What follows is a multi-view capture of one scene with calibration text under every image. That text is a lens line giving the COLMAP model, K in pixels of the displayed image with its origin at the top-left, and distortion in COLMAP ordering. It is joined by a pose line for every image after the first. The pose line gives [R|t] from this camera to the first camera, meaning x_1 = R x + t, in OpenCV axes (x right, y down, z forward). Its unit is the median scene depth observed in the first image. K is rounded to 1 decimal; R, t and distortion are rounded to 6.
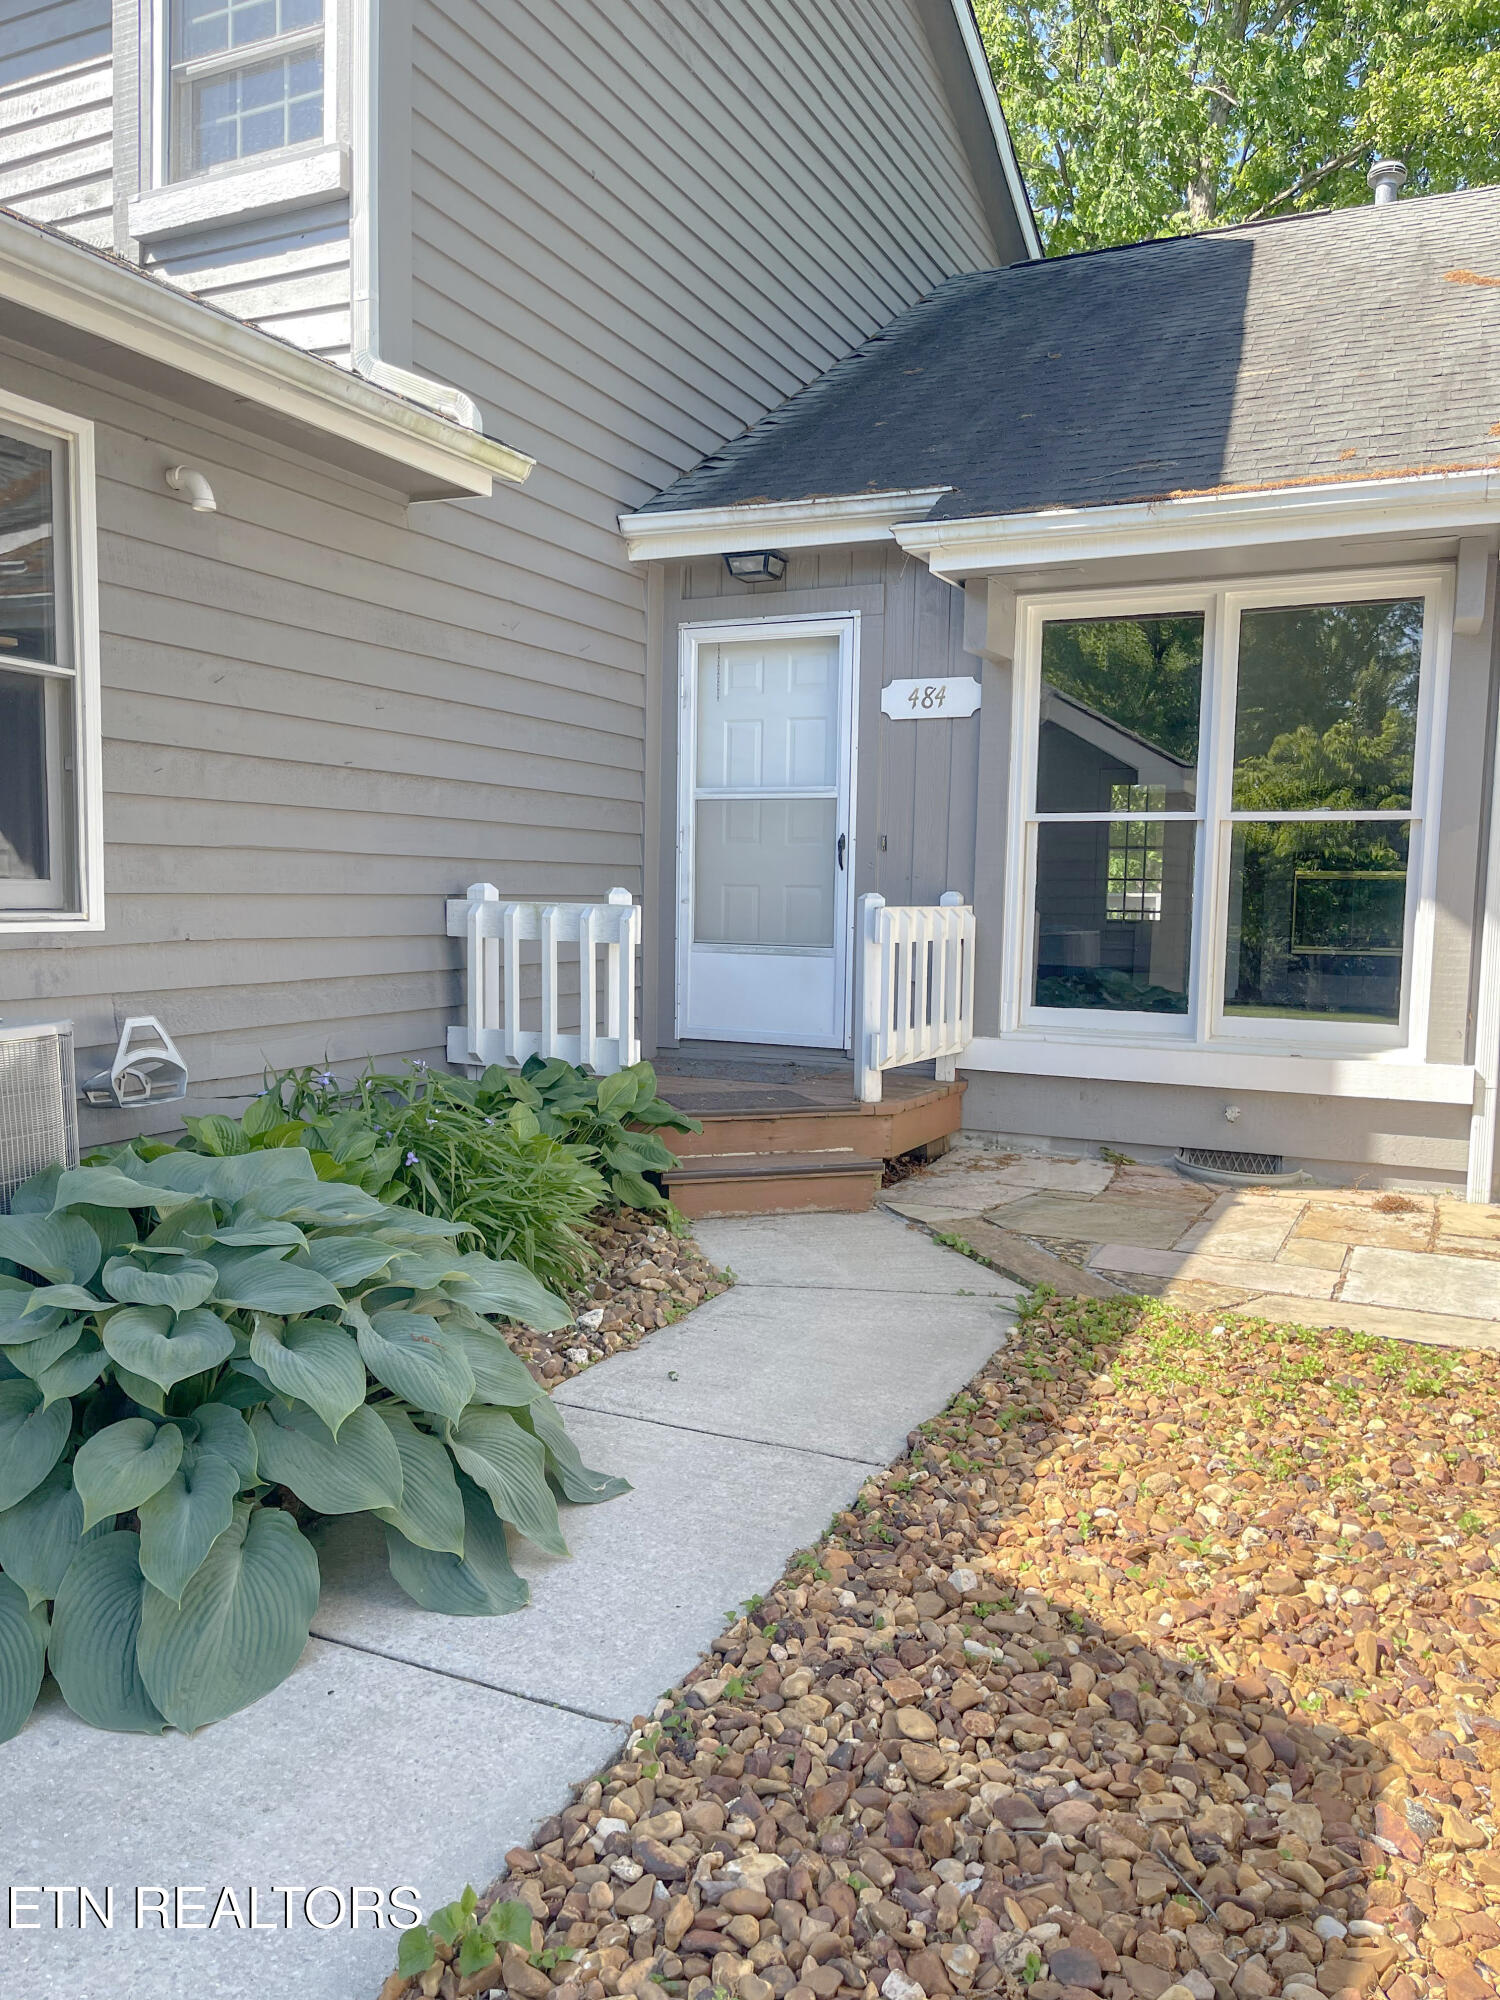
lens RADIAL K [[1472.2, 0, 750.8], [0, 1472.2, 1041.4], [0, 0, 1]] dist [0.007100, -0.000780]
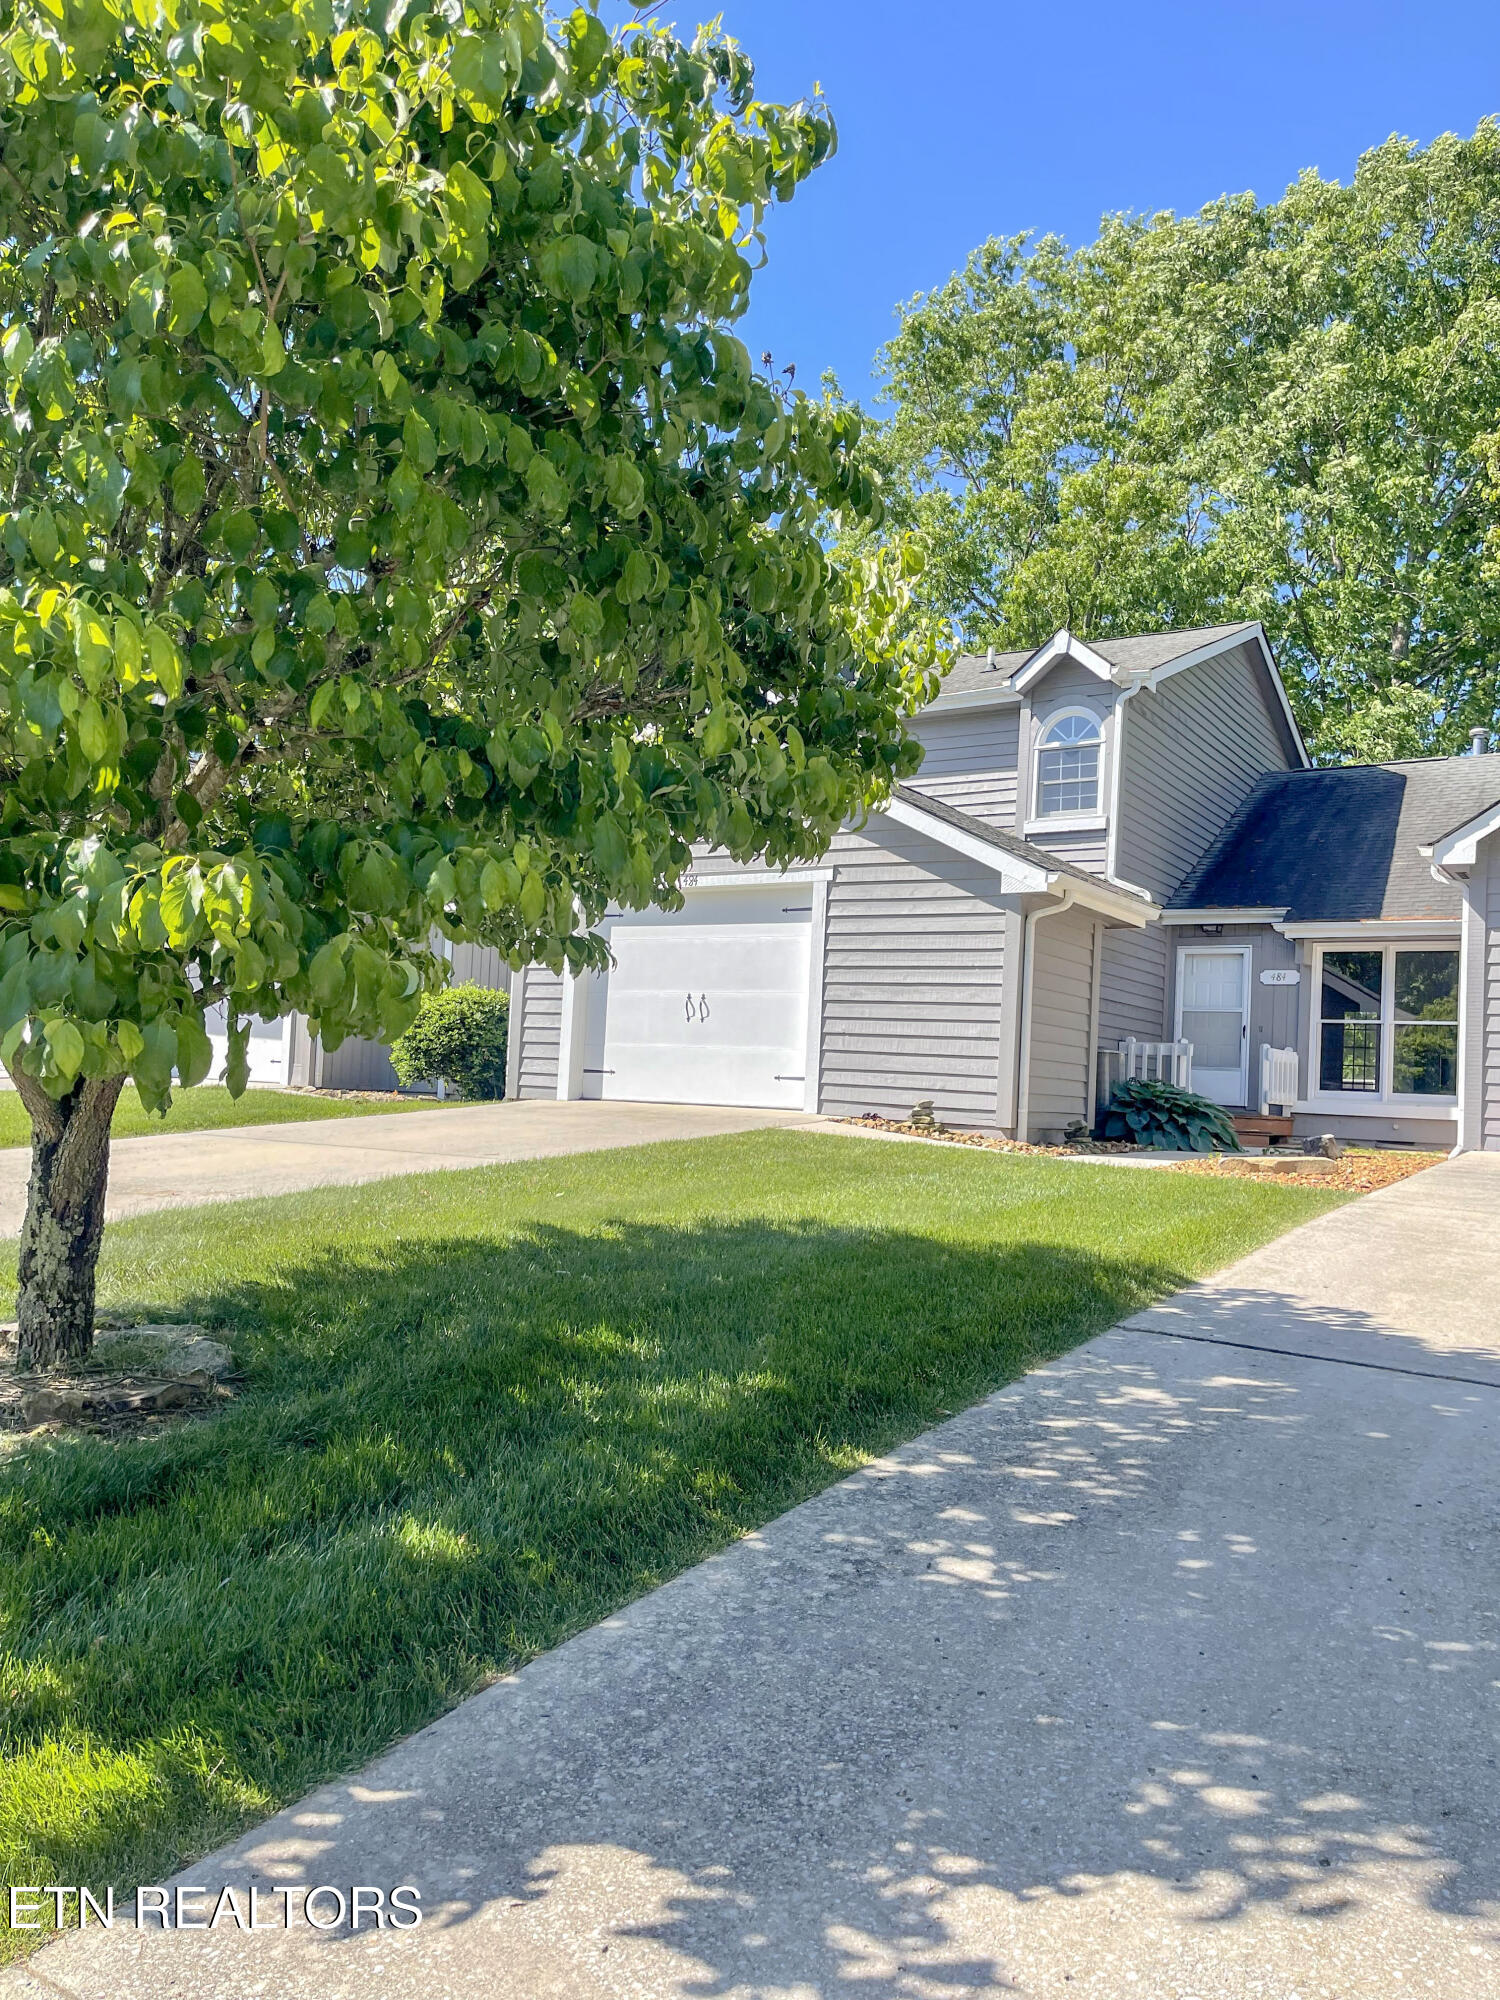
lens RADIAL K [[1472.2, 0, 750.8], [0, 1472.2, 1041.4], [0, 0, 1]] dist [0.007100, -0.000780]
pose [[0.989567, 0.023507, -0.142145, -0.462676], [-0.044739, 0.987964, -0.148076, 0.338566], [0.136953, 0.152890, 0.978707, -1.814014]]
